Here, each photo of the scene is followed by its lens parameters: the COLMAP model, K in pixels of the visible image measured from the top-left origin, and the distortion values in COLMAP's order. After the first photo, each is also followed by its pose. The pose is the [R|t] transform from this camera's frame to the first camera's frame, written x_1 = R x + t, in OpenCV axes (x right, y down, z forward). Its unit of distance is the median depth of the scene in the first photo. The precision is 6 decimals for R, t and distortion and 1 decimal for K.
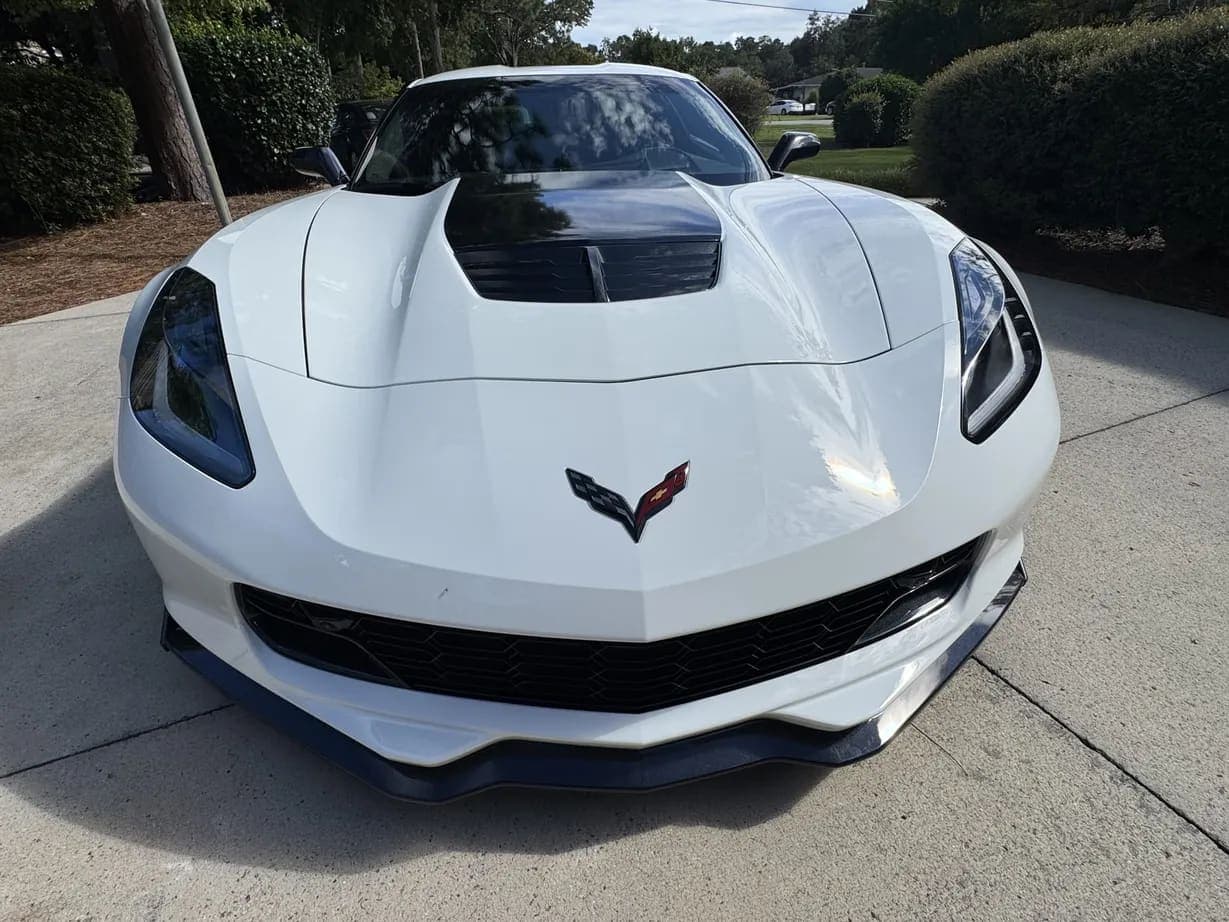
lens RADIAL K [[619.3, 0, 589.6], [0, 619.3, 459.7], [0, 0, 1]] dist [-0.003929, -0.000540]
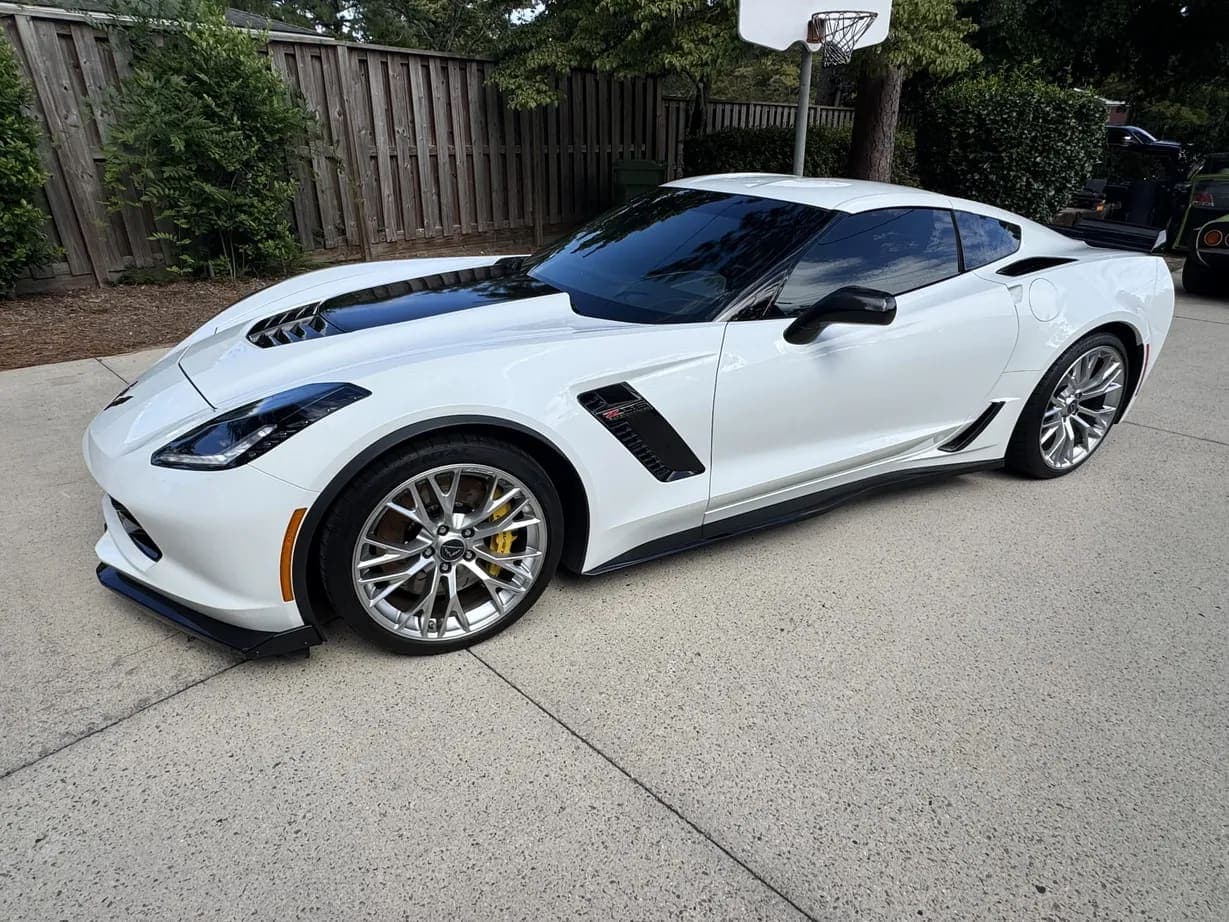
lens RADIAL K [[710.5, 0, 599.9], [0, 710.5, 459.6], [0, 0, 1]] dist [-0.000883, -0.000615]
pose [[0.365092, 0.403542, -0.838965, 2.191649], [-0.473620, 0.856348, 0.205798, -0.817316], [0.801494, 0.322215, 0.503771, 0.835497]]
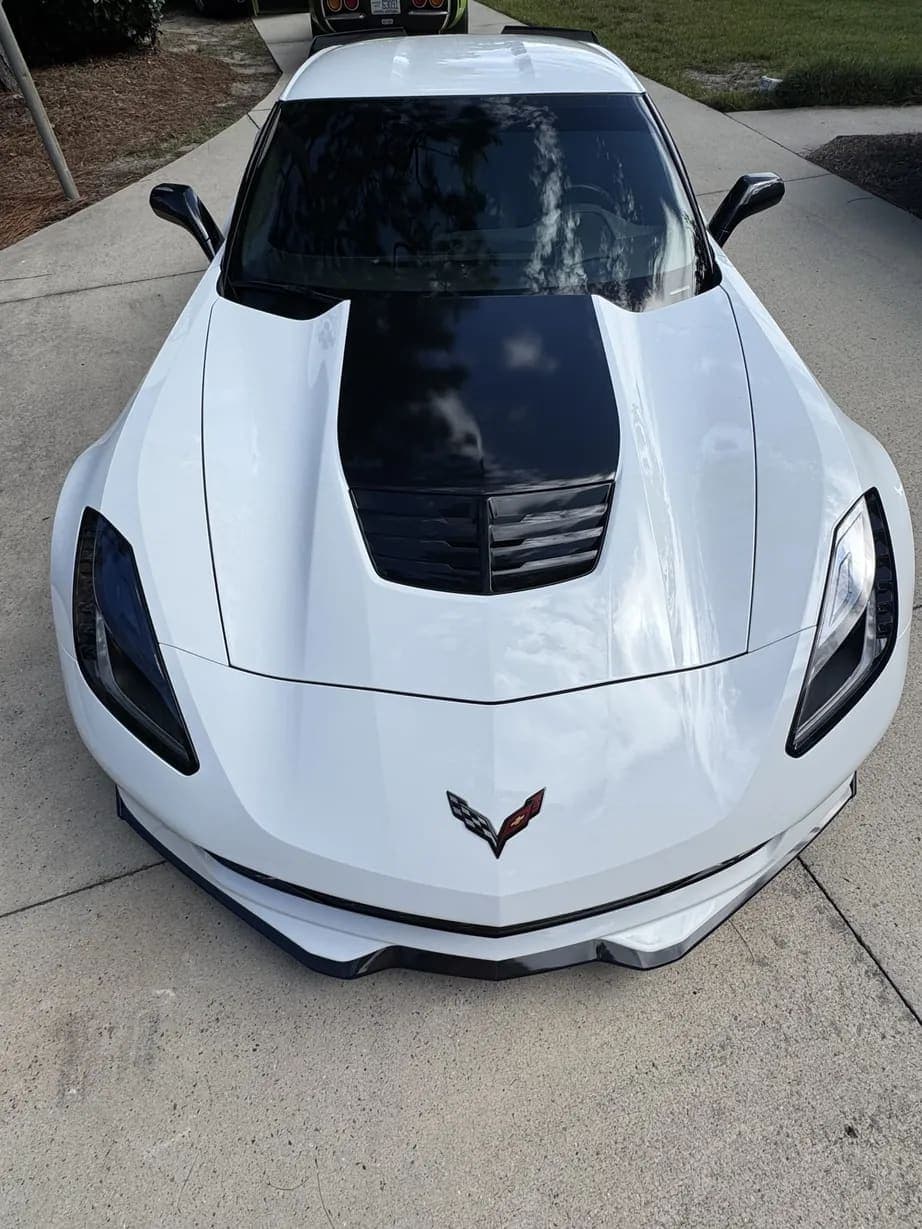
lens RADIAL K [[710.5, 0, 464.0], [0, 710.5, 613.7], [0, 0, 1]] dist [-0.000883, -0.000615]
pose [[0.998268, 0.048544, -0.033240, 0.020447], [-0.035365, 0.946630, 0.320375, -0.578131], [0.047018, -0.318645, 0.946707, -0.183573]]
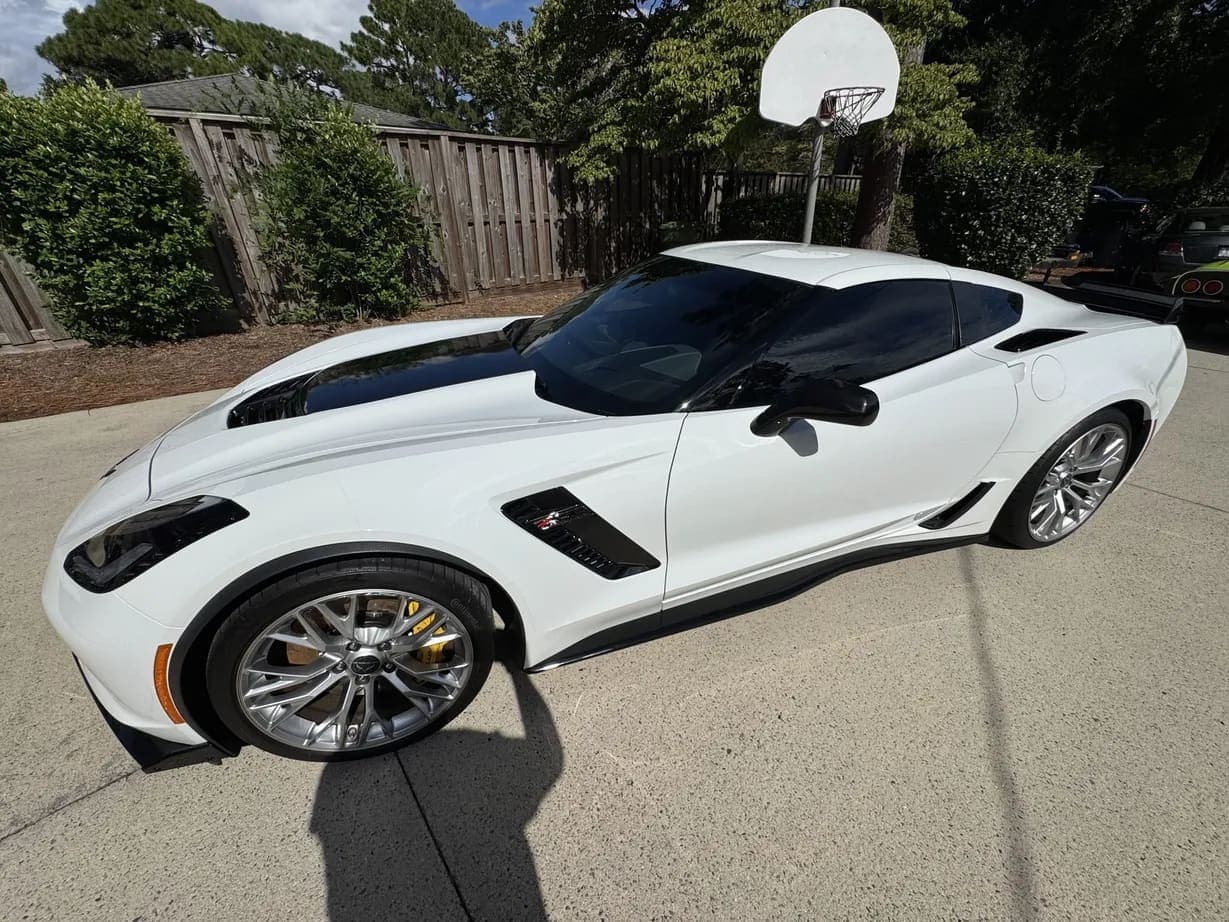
lens RADIAL K [[498.4, 0, 608.6], [0, 498.4, 458.0], [0, 0, 1]] dist [-0.004513, 0.000832]
pose [[0.257471, 0.454655, -0.852641, 1.631281], [-0.474806, 0.828045, 0.298163, -1.085355], [0.841587, 0.328071, 0.429070, 1.287077]]
